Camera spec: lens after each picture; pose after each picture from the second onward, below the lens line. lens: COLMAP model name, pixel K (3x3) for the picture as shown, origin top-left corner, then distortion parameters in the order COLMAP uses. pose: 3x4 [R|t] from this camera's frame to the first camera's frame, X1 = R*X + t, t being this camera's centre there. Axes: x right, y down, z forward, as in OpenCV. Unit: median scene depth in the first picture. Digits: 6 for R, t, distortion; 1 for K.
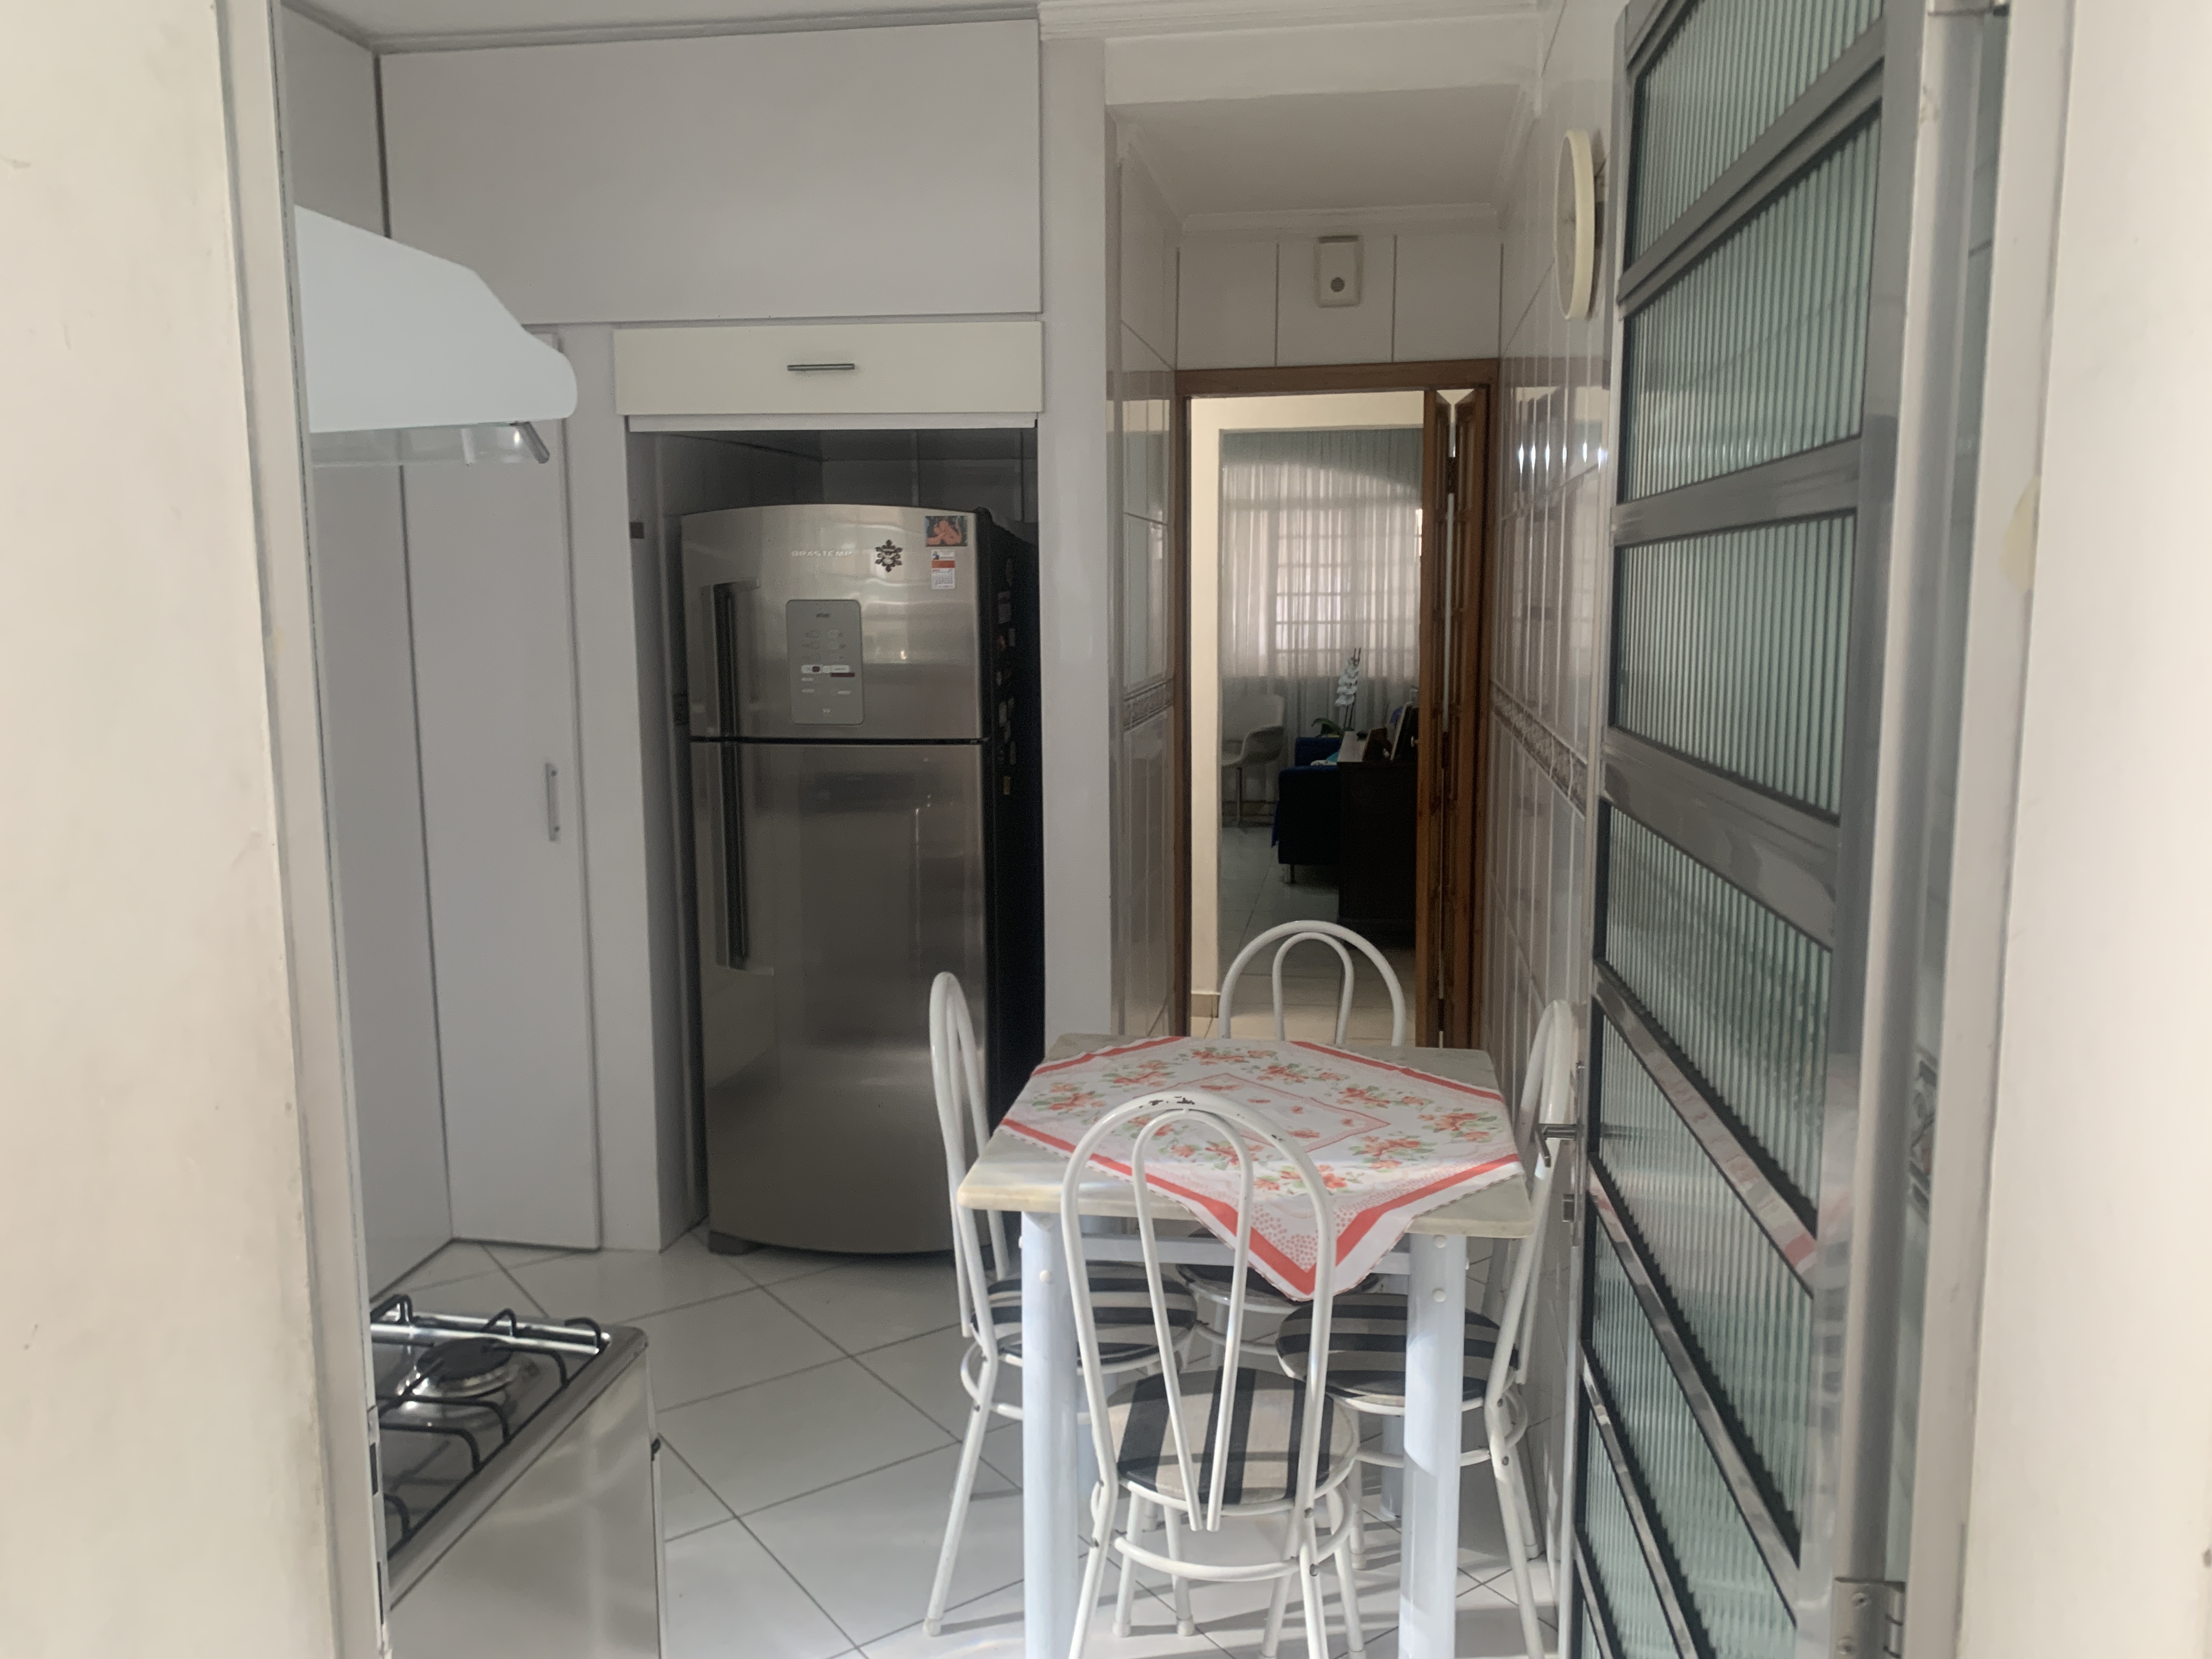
lens RADIAL K [[1675.4, 0, 1110.5], [0, 1675.4, 883.9], [0, 0, 1]] dist [0.056494, -0.133737]
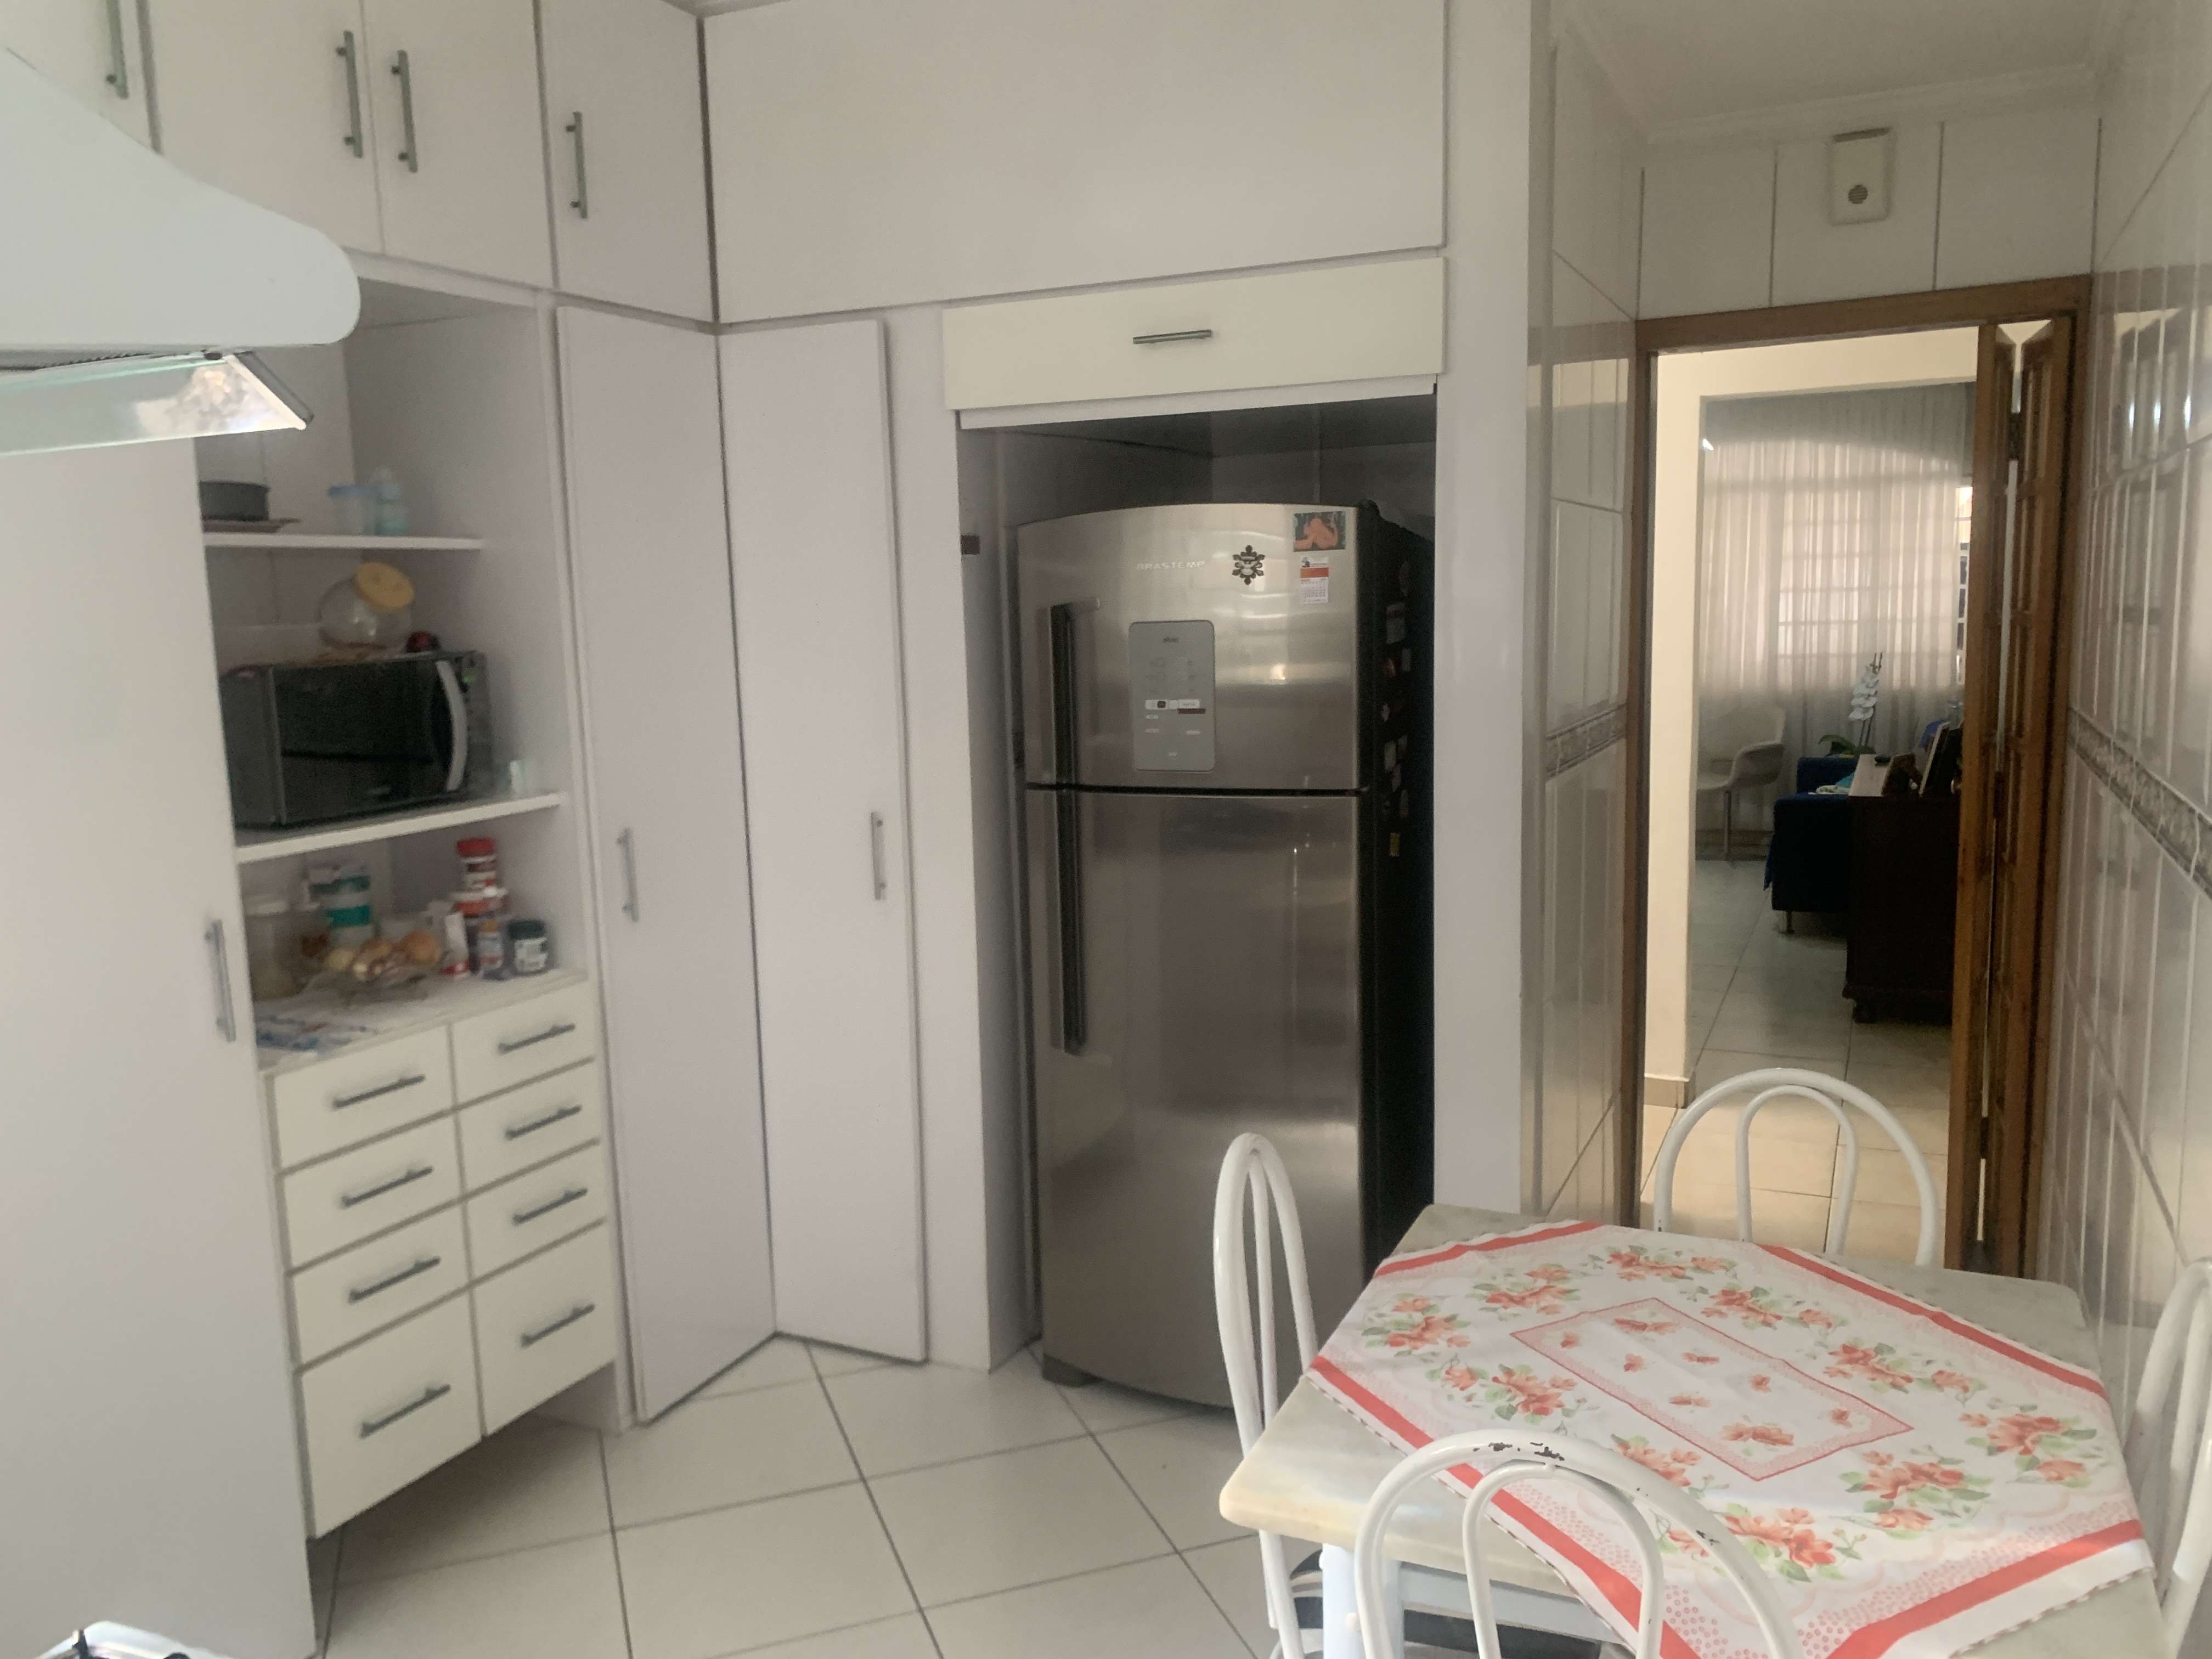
lens RADIAL K [[1707.0, 0, 1108.3], [0, 1707.0, 882.1], [0, 0, 1]] dist [0.008387, -0.011689]
pose [[0.962143, 0.022172, -0.271641, 0.027969], [-0.023731, 0.999715, -0.002454, -0.036729], [0.271509, 0.008807, 0.962395, 0.182600]]
